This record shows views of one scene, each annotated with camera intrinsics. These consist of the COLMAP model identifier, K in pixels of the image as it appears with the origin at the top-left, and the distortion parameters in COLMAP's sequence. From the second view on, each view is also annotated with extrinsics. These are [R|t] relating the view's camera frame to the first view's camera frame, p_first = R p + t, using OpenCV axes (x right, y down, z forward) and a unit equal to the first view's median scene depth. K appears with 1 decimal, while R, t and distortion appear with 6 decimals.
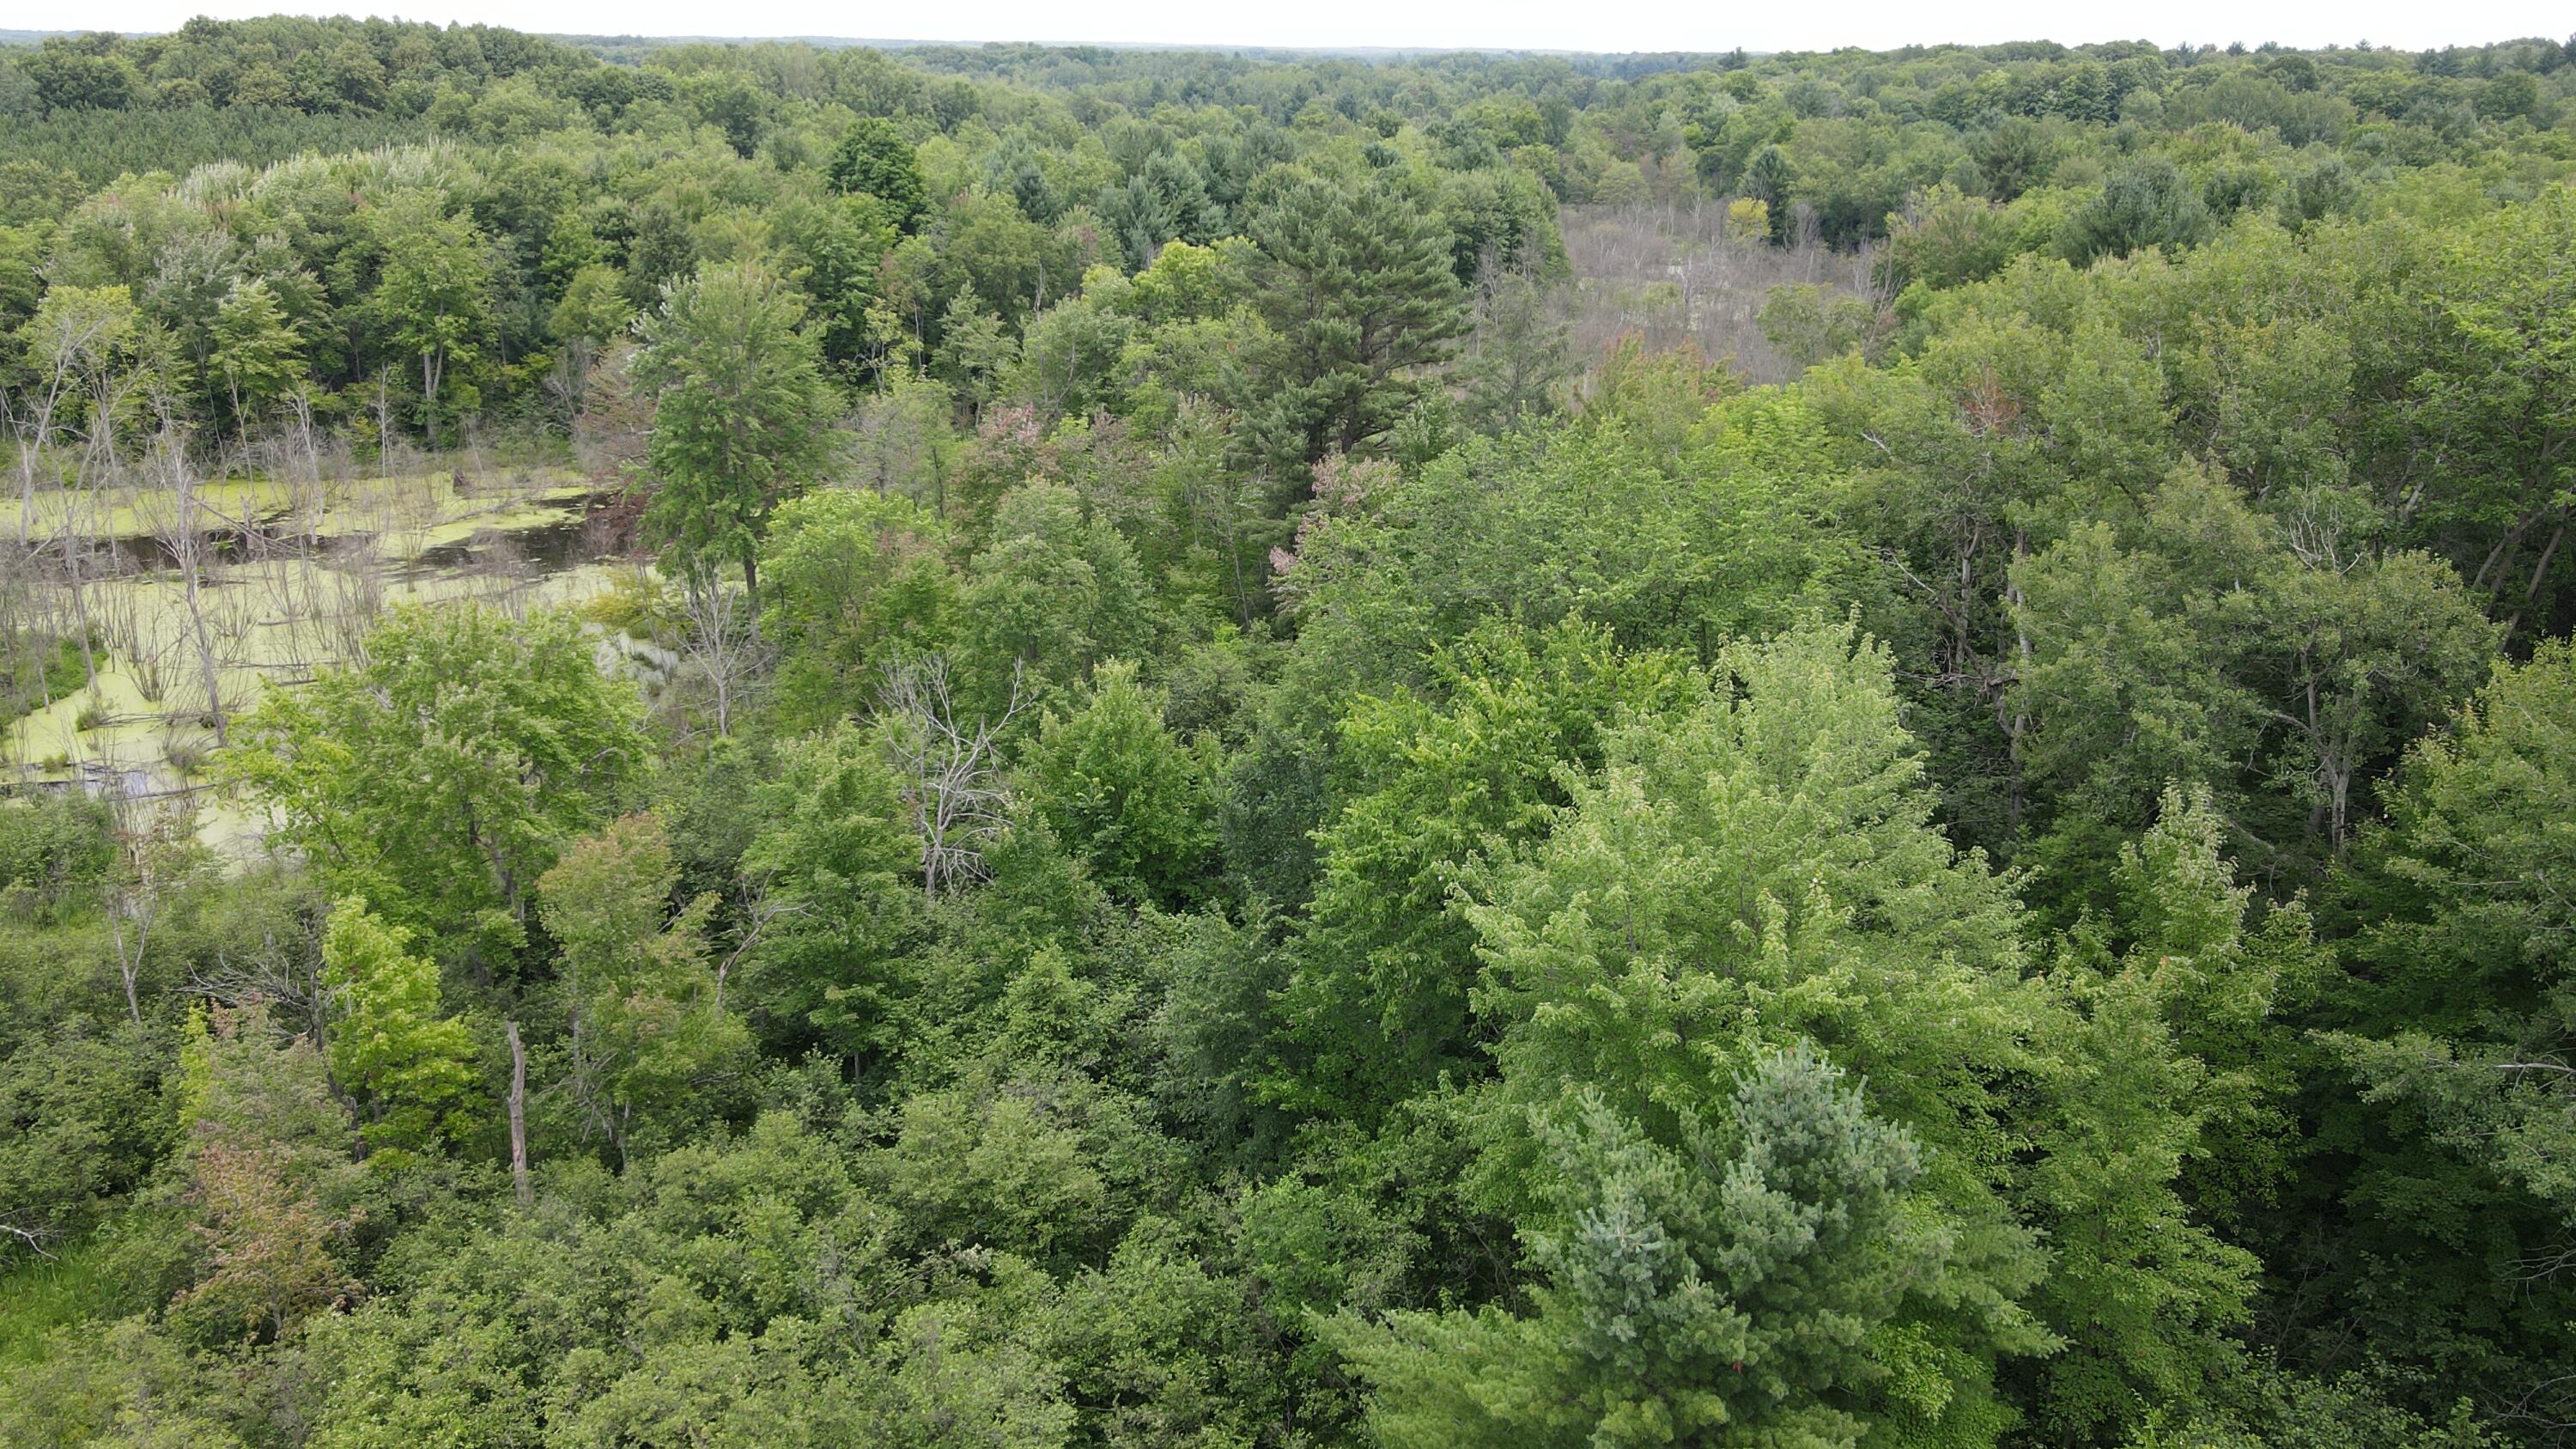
lens RADIAL K [[1931.4, 0, 1301.7], [0, 1931.4, 729.3], [0, 0, 1]] dist [0.006983, 0.035613]
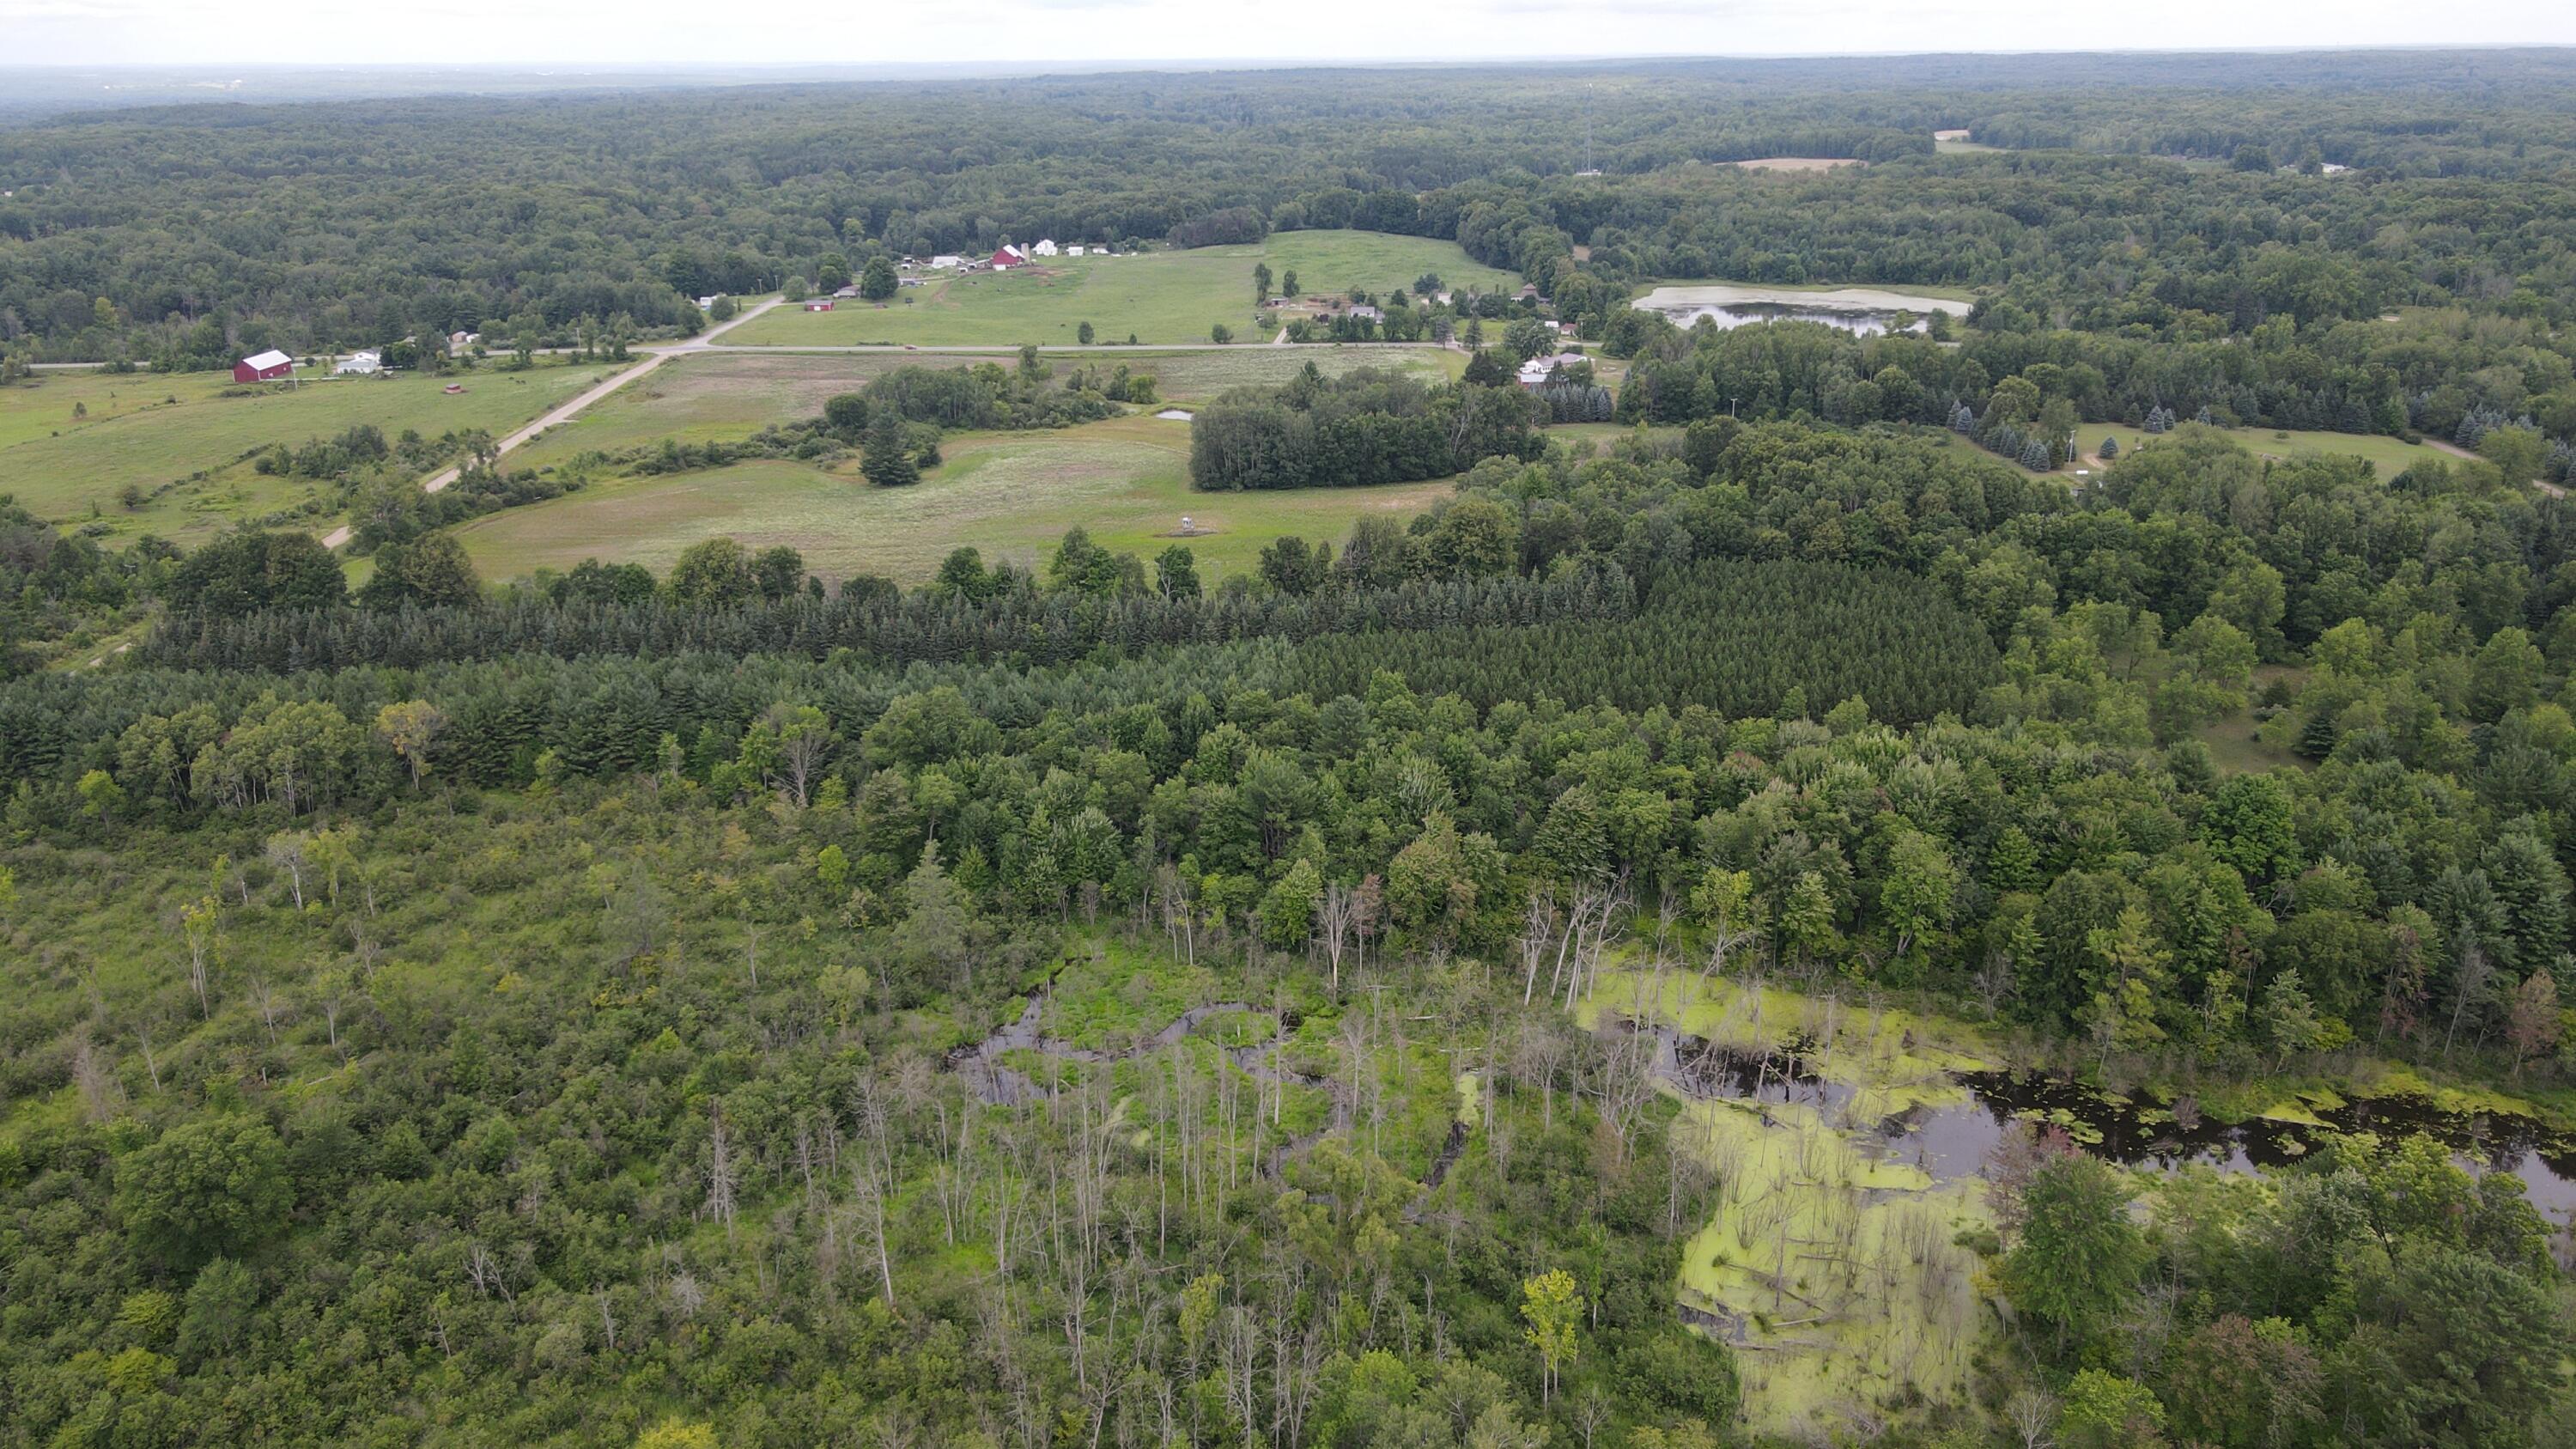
lens RADIAL K [[1917.7, 0, 1300.8], [0, 1917.7, 715.4], [0, 0, 1]] dist [-0.012132, 0.051697]
pose [[0.761505, 0.210848, -0.612905, 0.078274], [-0.208071, 0.975084, 0.076924, -0.324165], [0.613853, 0.068950, 0.786403, -0.454341]]
